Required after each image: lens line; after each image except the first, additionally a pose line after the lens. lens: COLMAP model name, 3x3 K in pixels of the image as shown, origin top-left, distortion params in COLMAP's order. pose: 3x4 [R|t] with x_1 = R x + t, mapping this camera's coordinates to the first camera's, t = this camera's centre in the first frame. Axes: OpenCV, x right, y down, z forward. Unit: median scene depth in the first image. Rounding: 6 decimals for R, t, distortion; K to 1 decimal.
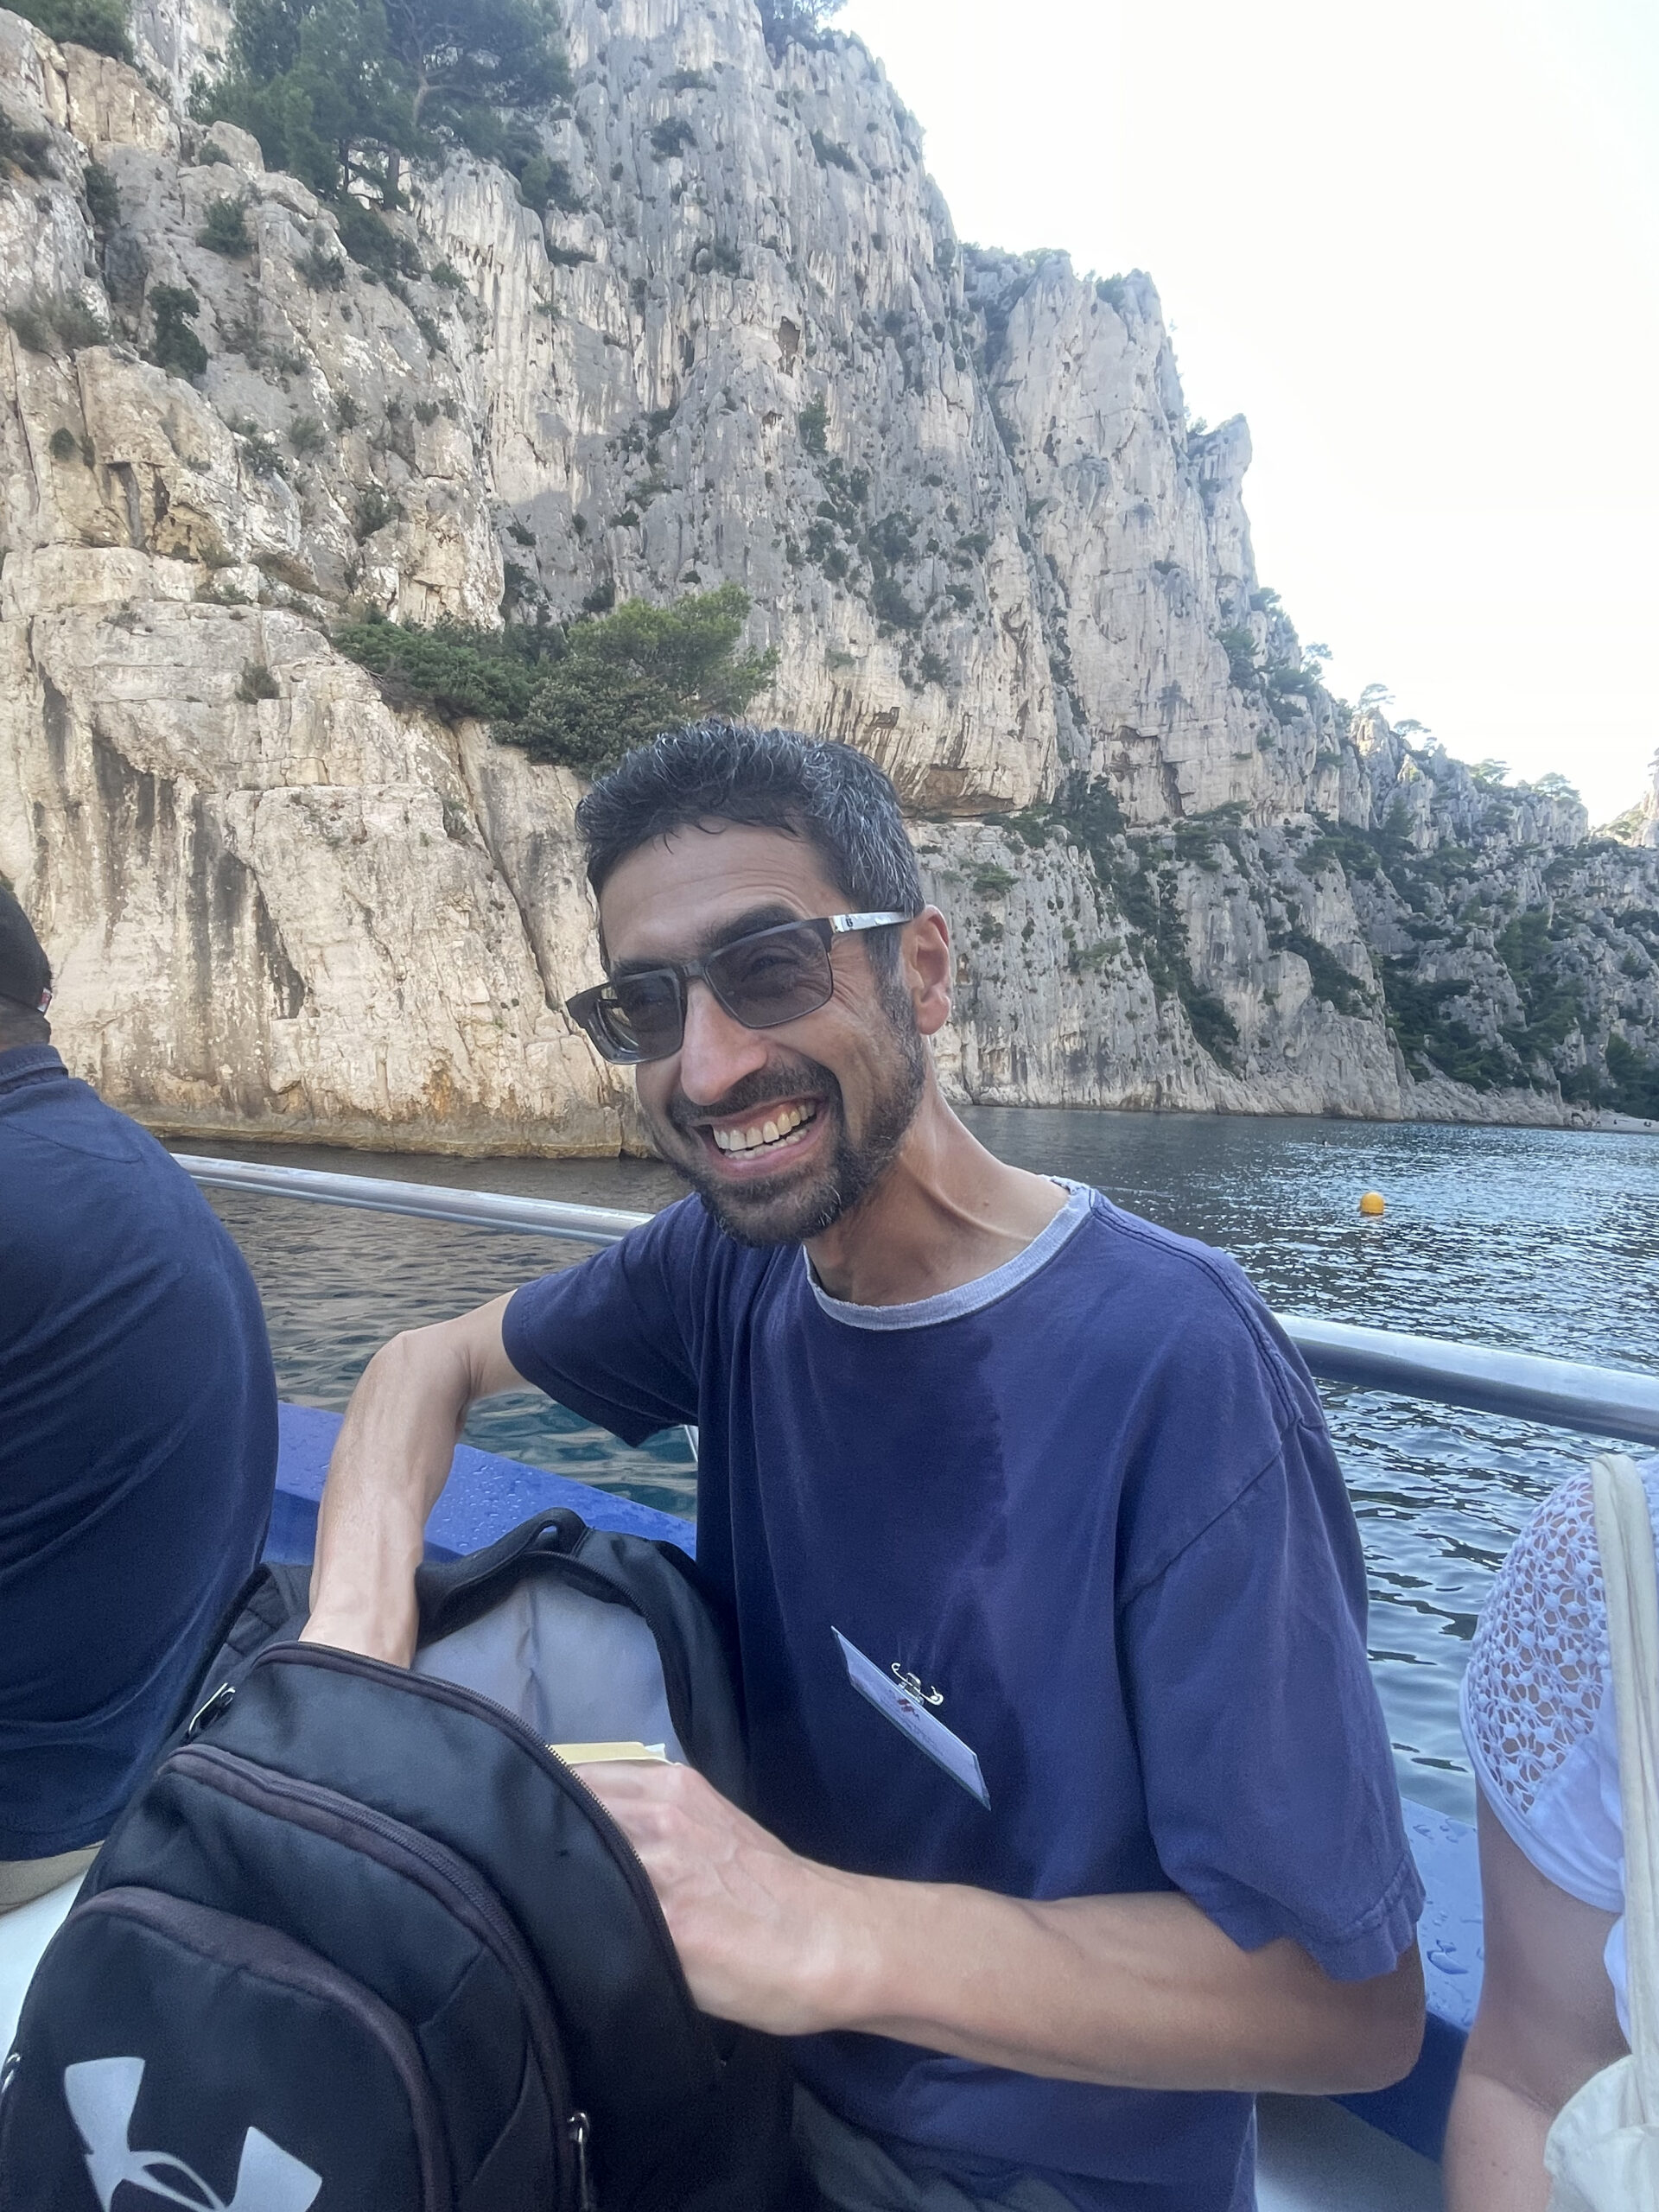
lens RADIAL K [[1109.1, 0, 822.9], [0, 1109.1, 1094.3], [0, 0, 1]] dist [-0.001452, -0.000557]
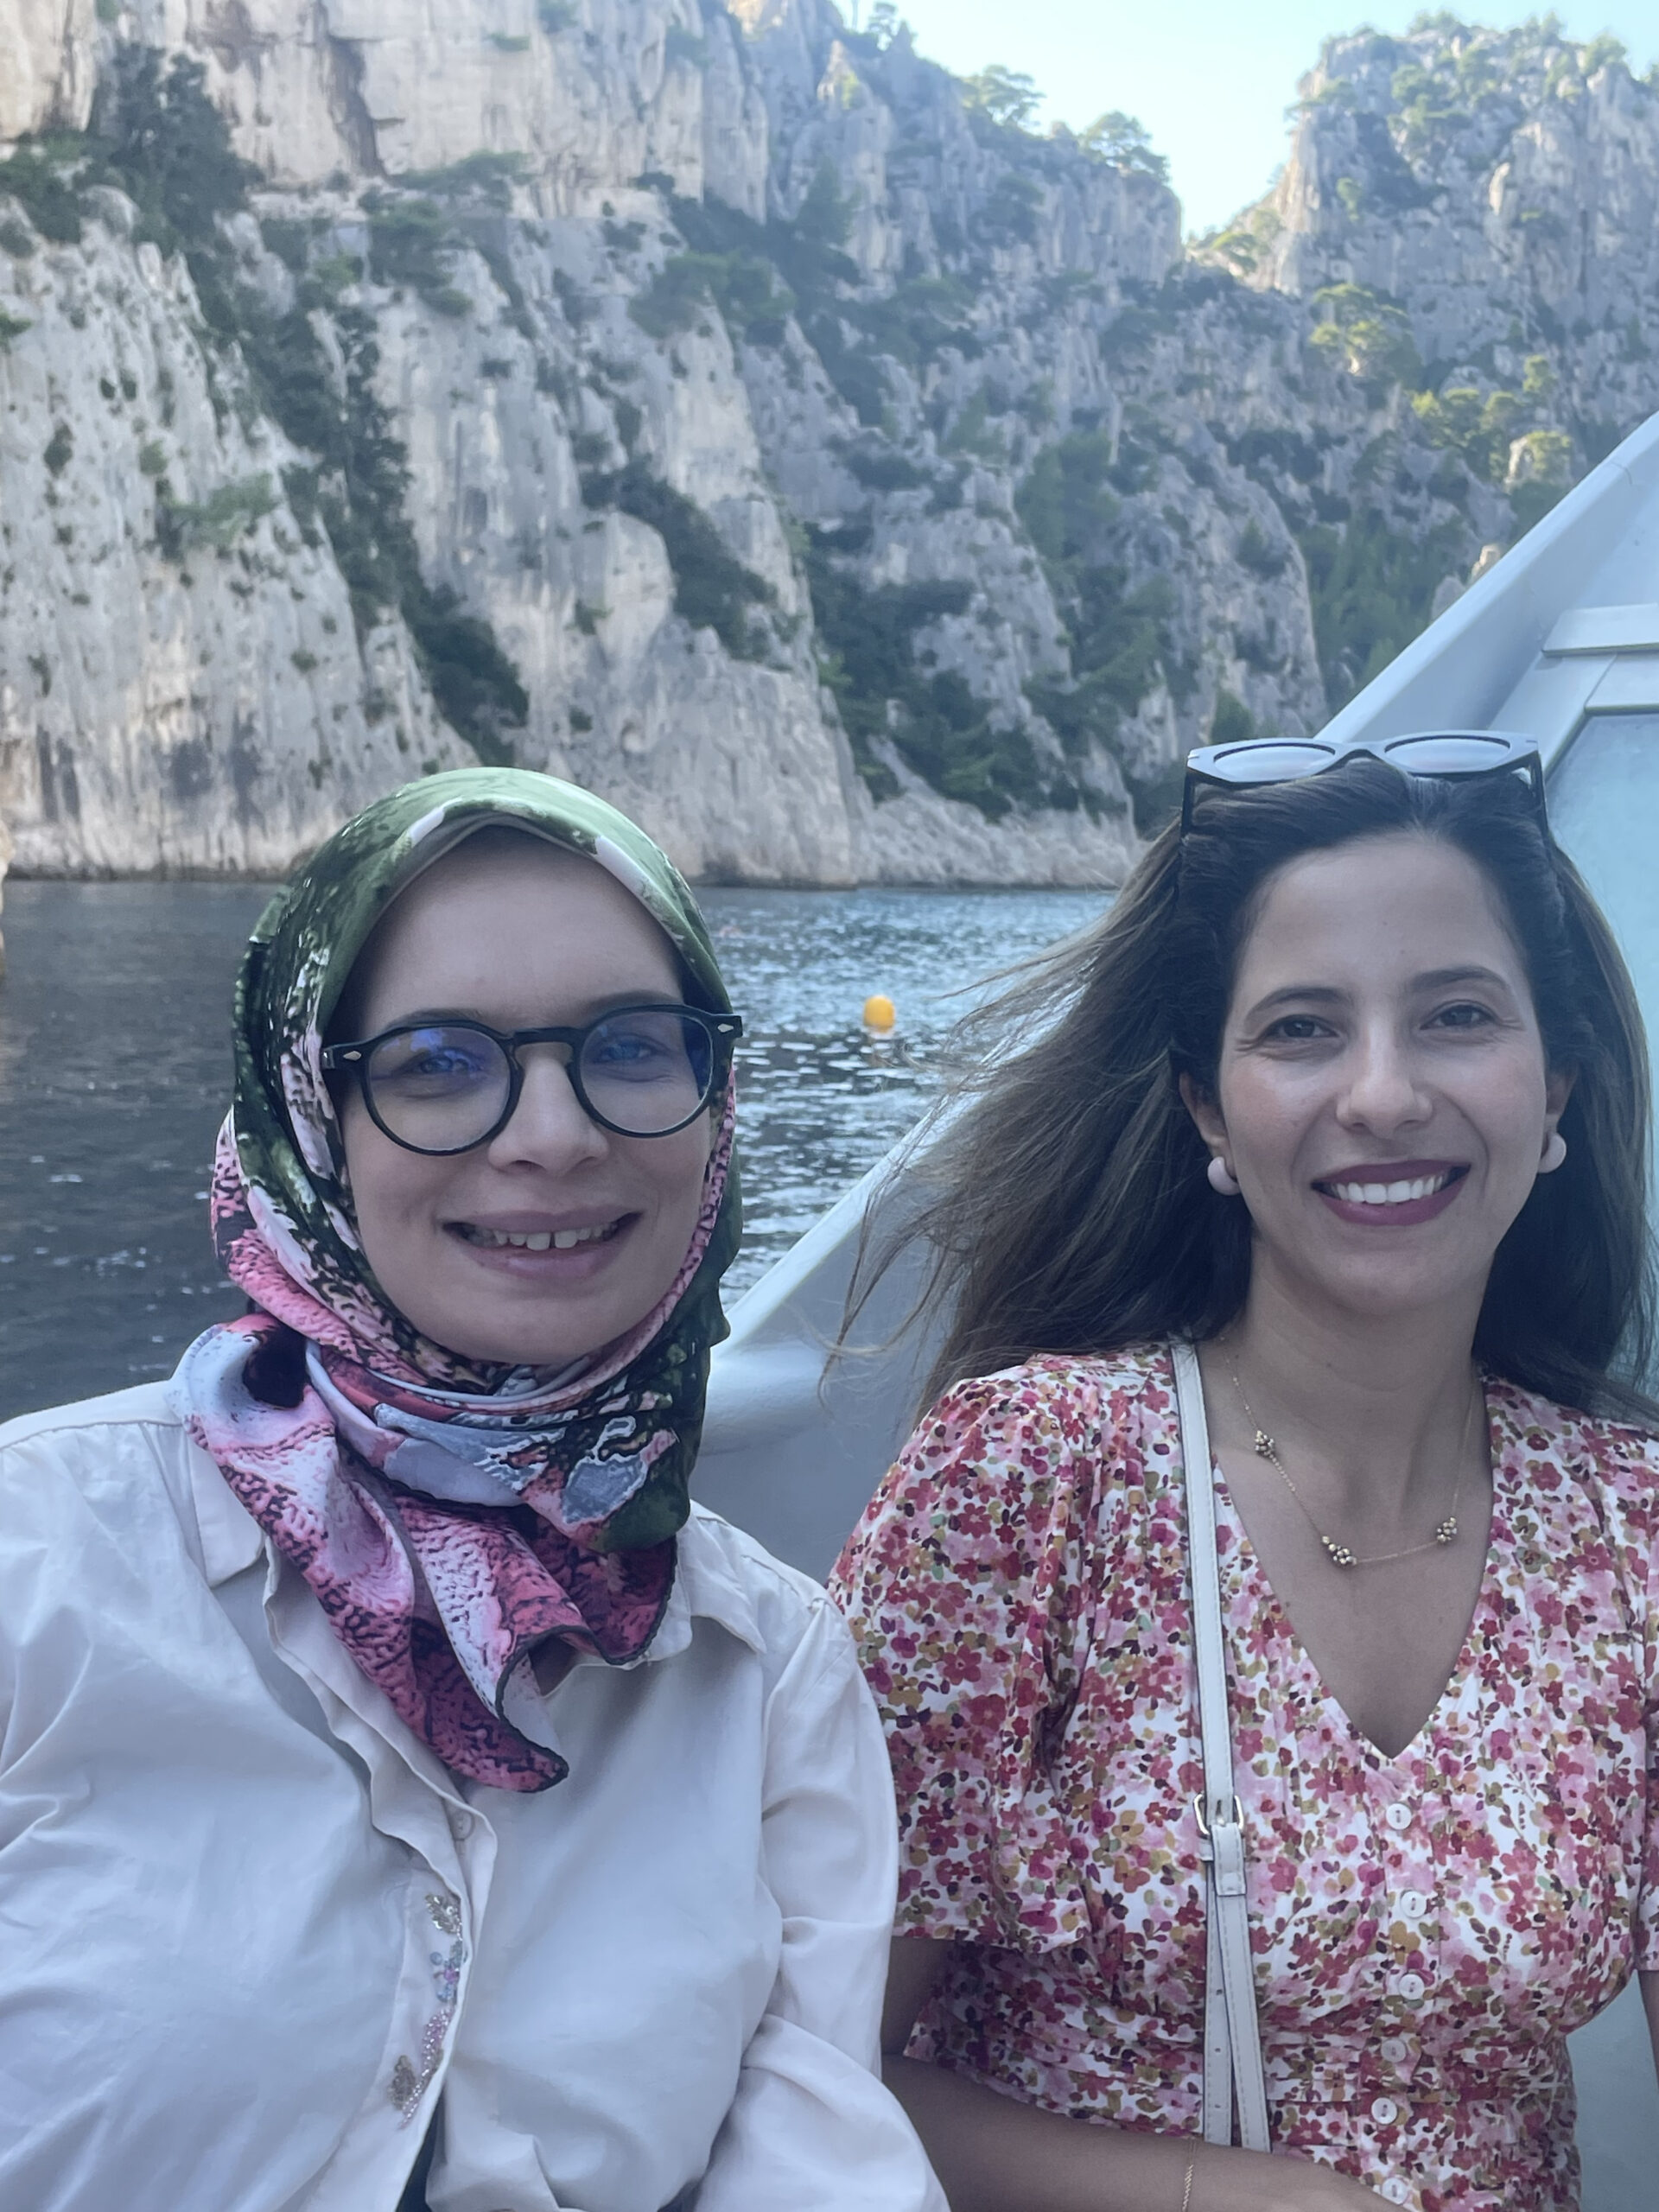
lens RADIAL K [[2808.9, 0, 804.2], [0, 2808.9, 1147.9], [0, 0, 1]] dist [0.126662, -0.278781]
pose [[0.890868, -0.070670, 0.448732, -0.057473], [0.021426, 0.993262, 0.113891, -0.003015], [-0.453757, -0.091847, 0.886379, -0.088897]]
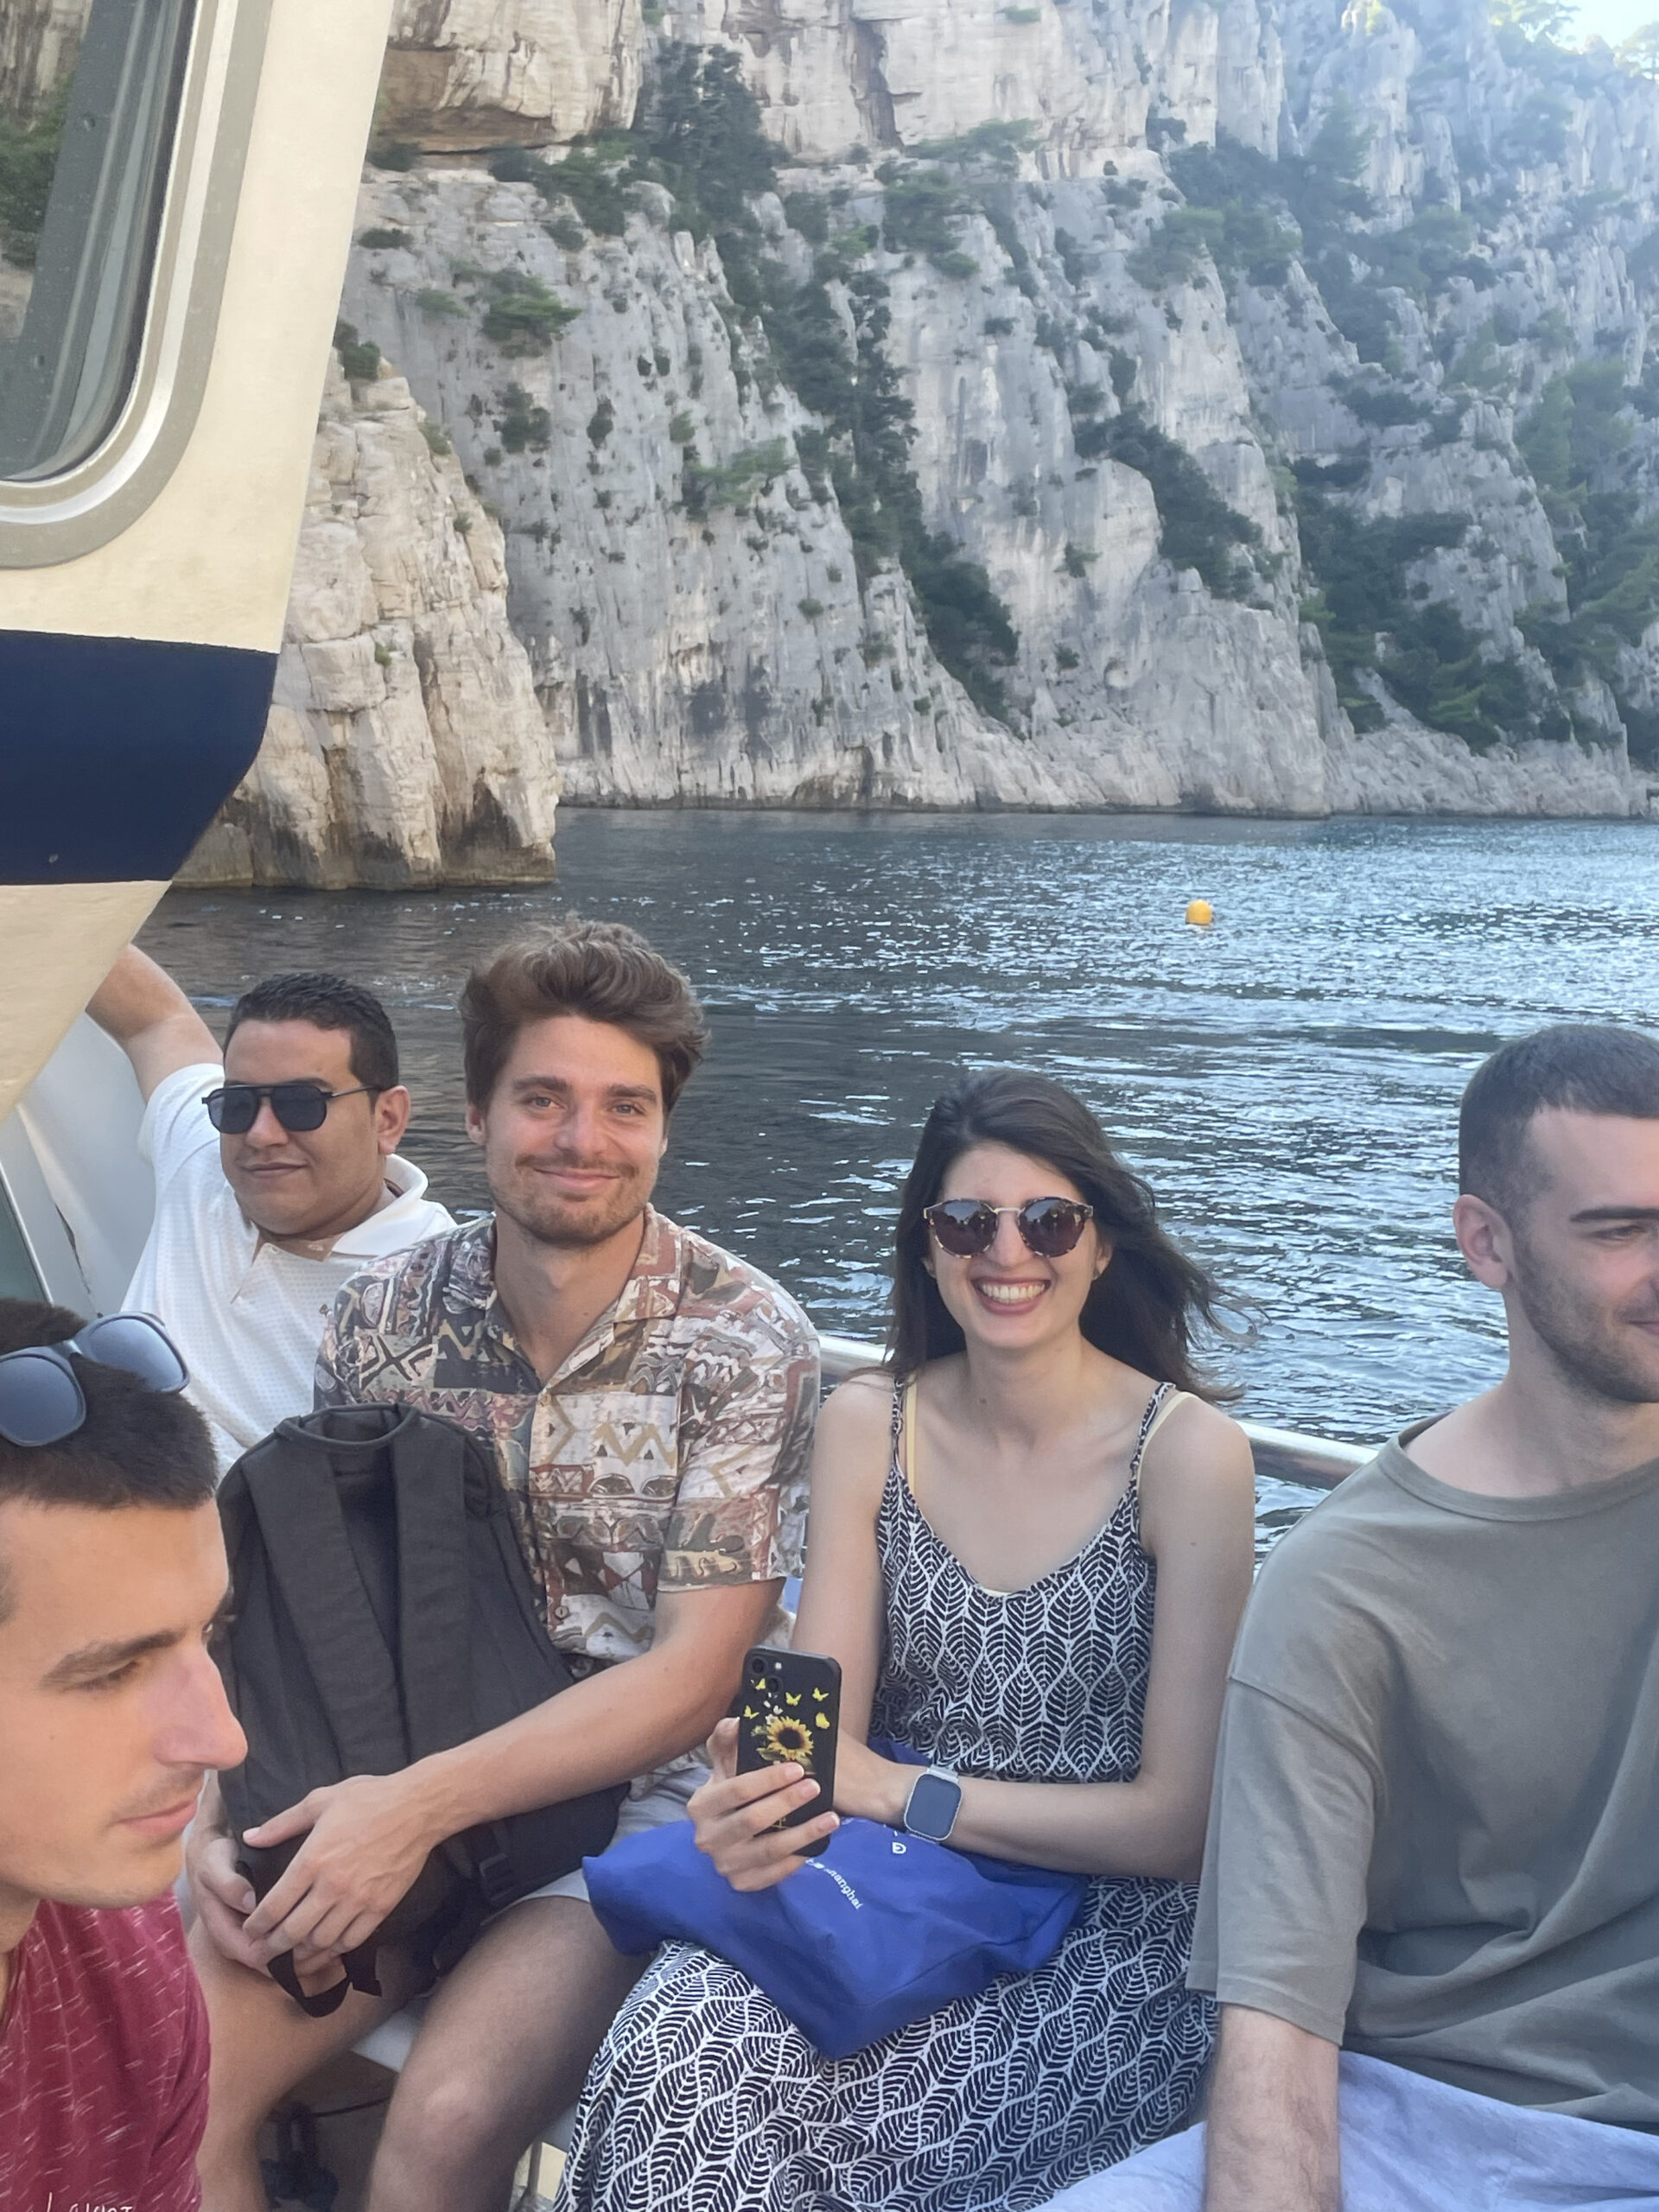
lens RADIAL K [[2802.7, 0, 808.9], [0, 2802.7, 1126.7], [0, 0, 1]] dist [0.136714, -0.263722]
pose [[0.957161, -0.054289, 0.284422, -0.078513], [0.018260, 0.991628, 0.127827, -0.004263], [-0.288981, -0.117157, 0.950139, -0.176443]]
